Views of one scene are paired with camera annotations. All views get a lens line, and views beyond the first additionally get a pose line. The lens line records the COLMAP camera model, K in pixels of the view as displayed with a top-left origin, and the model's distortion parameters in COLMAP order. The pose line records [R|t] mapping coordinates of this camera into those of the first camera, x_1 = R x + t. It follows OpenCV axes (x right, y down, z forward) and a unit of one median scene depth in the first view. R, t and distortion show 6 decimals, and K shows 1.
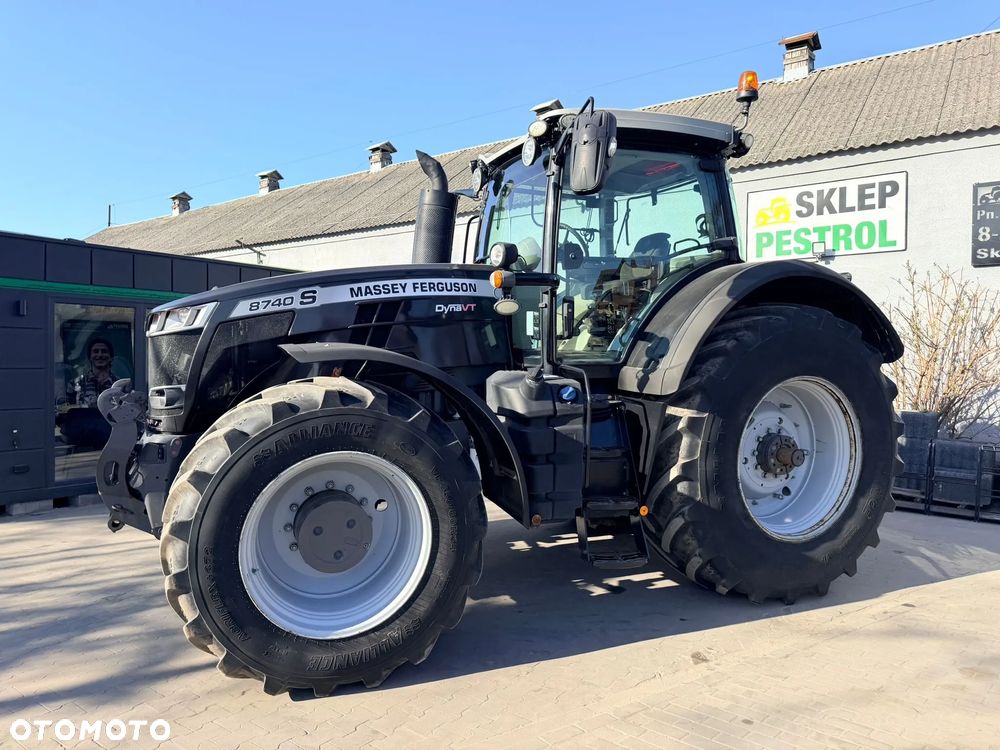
lens RADIAL K [[706.5, 0, 499.7], [0, 706.5, 373.3], [0, 0, 1]] dist [0.048891, -0.052359]
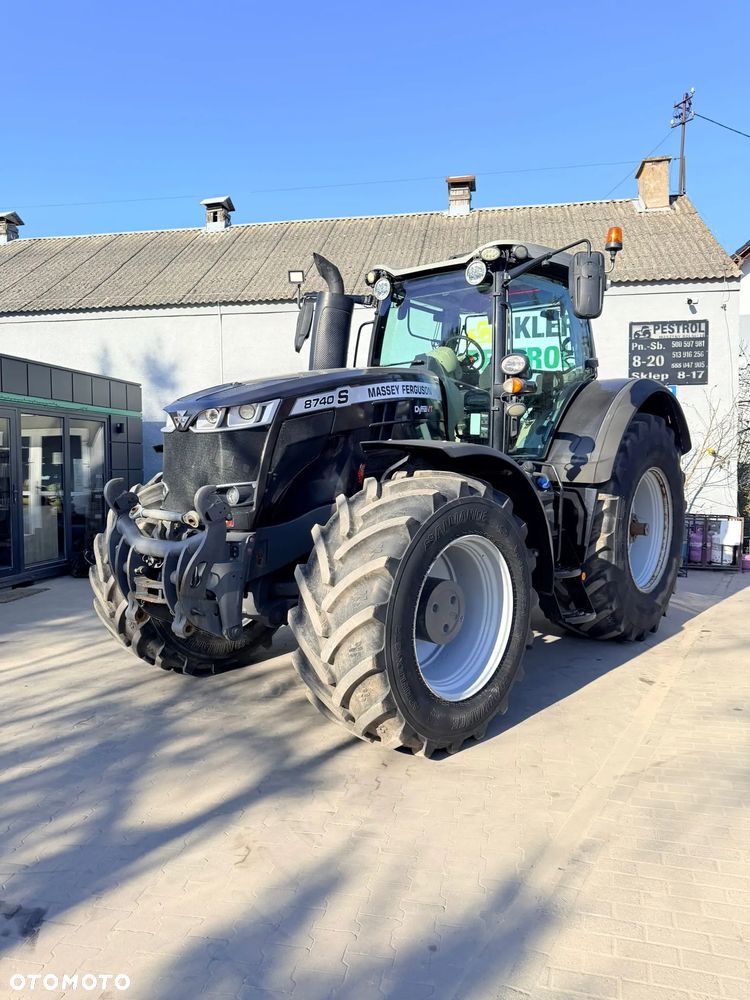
lens RADIAL K [[708.2, 0, 374.2], [0, 708.2, 498.0], [0, 0, 1]] dist [0.042897, -0.051474]
pose [[0.900666, -0.030105, 0.433468, -0.622972], [0.016432, 0.999243, 0.035258, 0.005681], [-0.434202, -0.024633, 0.900479, 0.034284]]
